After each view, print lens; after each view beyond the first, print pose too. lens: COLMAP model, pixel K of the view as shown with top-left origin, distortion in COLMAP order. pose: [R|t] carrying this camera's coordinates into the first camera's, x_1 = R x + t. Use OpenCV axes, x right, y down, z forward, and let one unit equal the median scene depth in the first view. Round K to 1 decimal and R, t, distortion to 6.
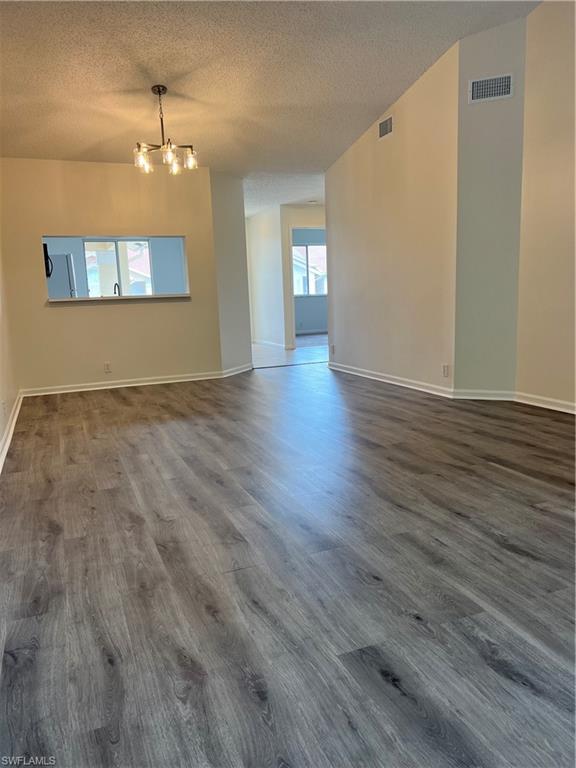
lens RADIAL K [[572.6, 0, 288.0], [0, 572.6, 384.0], [0, 0, 1]] dist [0.010164, 0.002482]
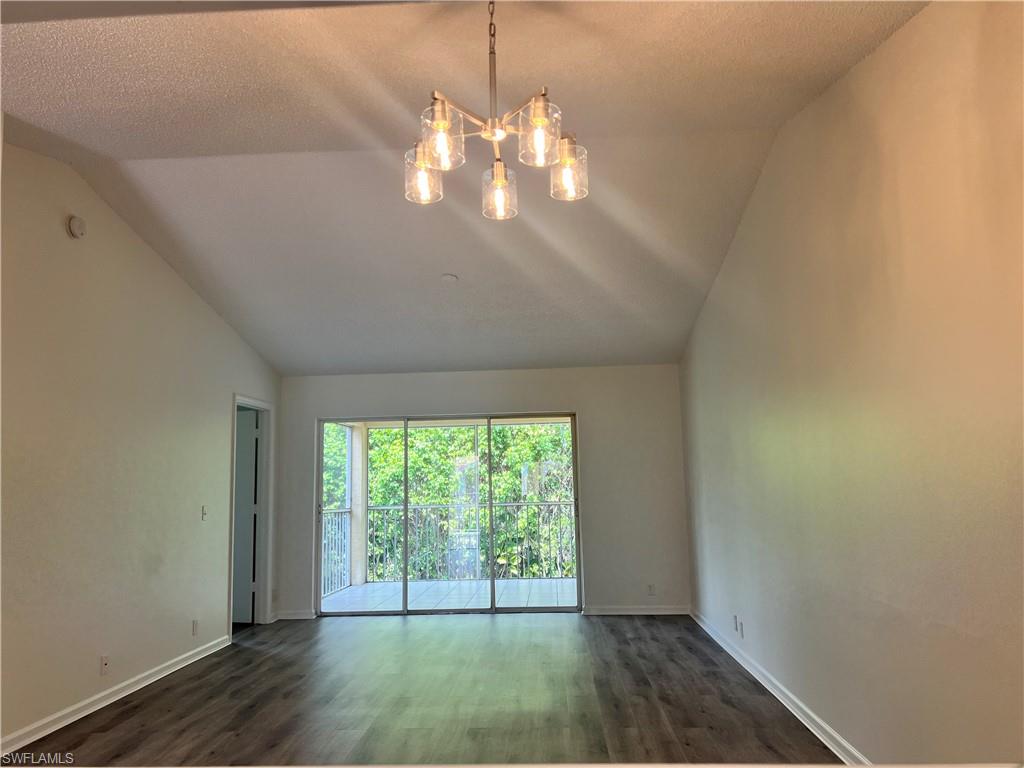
lens RADIAL K [[763.4, 0, 512.0], [0, 763.4, 384.0], [0, 0, 1]] dist [0.010164, 0.002482]
pose [[-0.904952, 0.117289, 0.409029, -0.547618], [0.128238, 0.991743, -0.000663, -0.369364], [-0.405730, 0.051853, -0.912521, 1.975989]]
